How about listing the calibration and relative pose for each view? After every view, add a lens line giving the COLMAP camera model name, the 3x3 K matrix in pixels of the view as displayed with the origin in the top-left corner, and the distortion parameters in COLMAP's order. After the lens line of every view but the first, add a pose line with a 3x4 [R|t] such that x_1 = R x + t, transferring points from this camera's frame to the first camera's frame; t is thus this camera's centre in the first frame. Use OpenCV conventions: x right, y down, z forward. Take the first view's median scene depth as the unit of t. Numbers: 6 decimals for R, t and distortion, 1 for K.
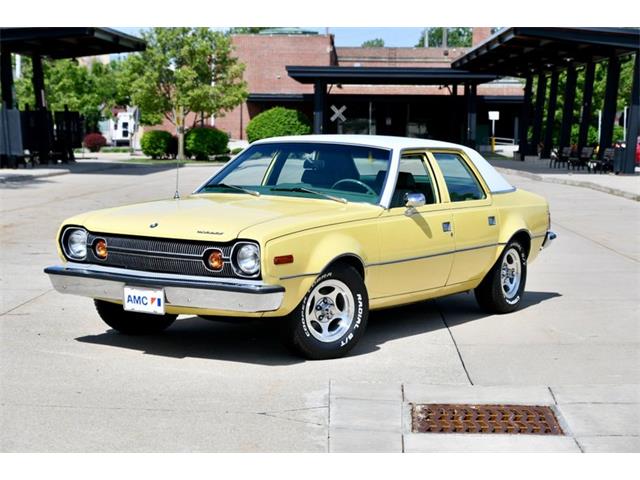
lens RADIAL K [[1498.2, 0, 305.8], [0, 1498.2, 217.4], [0, 0, 1]] dist [0.035717, 0.000000]
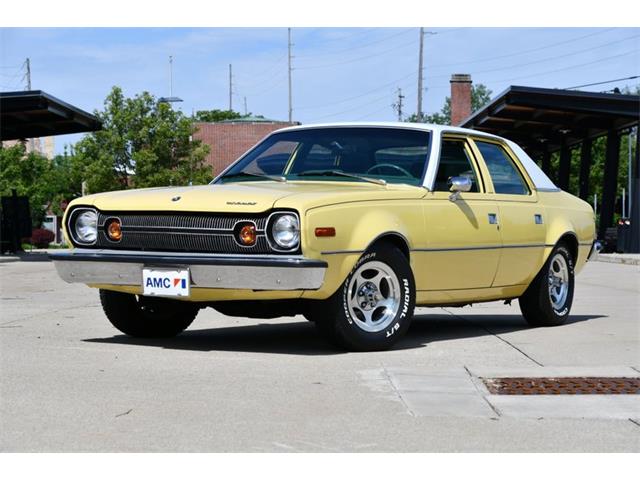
lens RADIAL K [[1634.1, 0, 317.2], [0, 1634.1, 238.9], [0, 0, 1]] dist [0.049099, 0.000000]
pose [[0.999363, -0.011661, 0.033732, -0.046194], [0.013716, 0.998022, -0.061345, 0.081148], [-0.032950, 0.061768, 0.997546, 0.032392]]
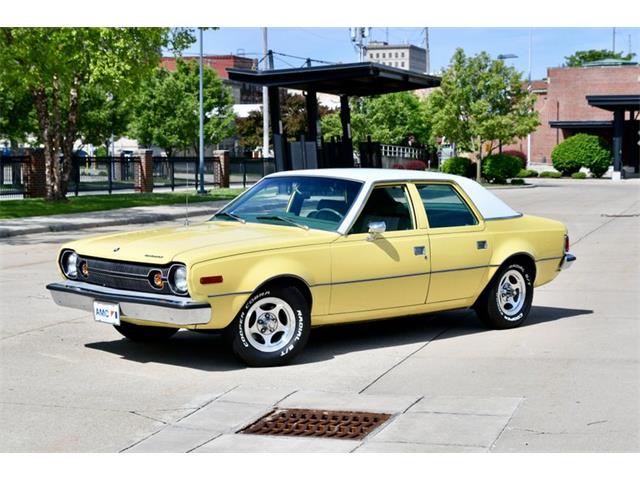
lens RADIAL K [[1346.6, 0, 319.5], [0, 1346.6, 242.2], [0, 0, 1]] dist [0.046263, 0.000000]
pose [[0.966760, 0.002006, -0.255679, 0.293448], [-0.000336, 0.999978, 0.006575, -0.006798], [0.255687, -0.006271, 0.966739, 0.016046]]
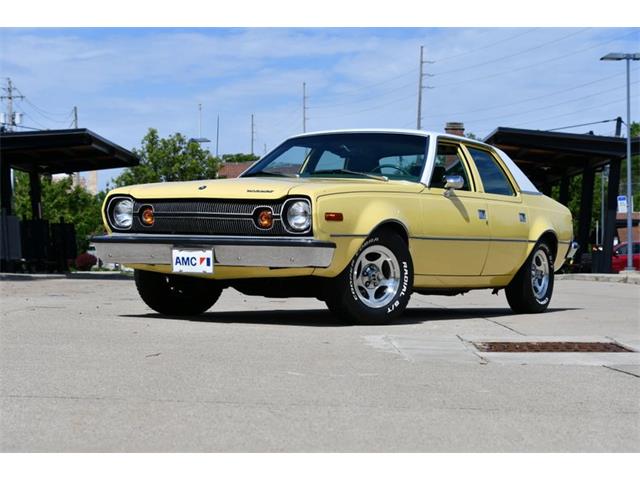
lens RADIAL K [[1435.1, 0, 316.3], [0, 1435.1, 237.6], [0, 0, 1]] dist [0.025735, 0.000000]
pose [[0.999654, -0.003458, 0.026076, -0.045717], [0.005661, 0.996376, -0.084874, 0.109400], [-0.025688, 0.084992, 0.996050, 0.041074]]
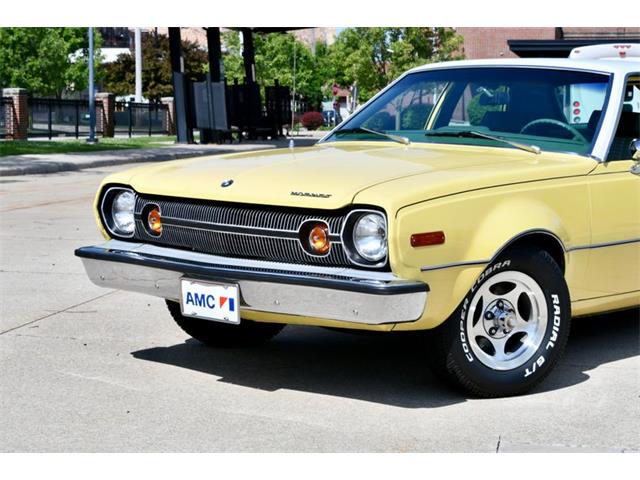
lens RADIAL K [[1435.1, 0, 322.5], [0, 1435.1, 257.5], [0, 0, 1]] dist [0.025735, 0.000000]
pose [[0.989363, 0.010136, -0.145114, 0.024773], [-0.004316, 0.999176, 0.040365, 0.010934], [0.145404, -0.039309, 0.988591, 0.366310]]
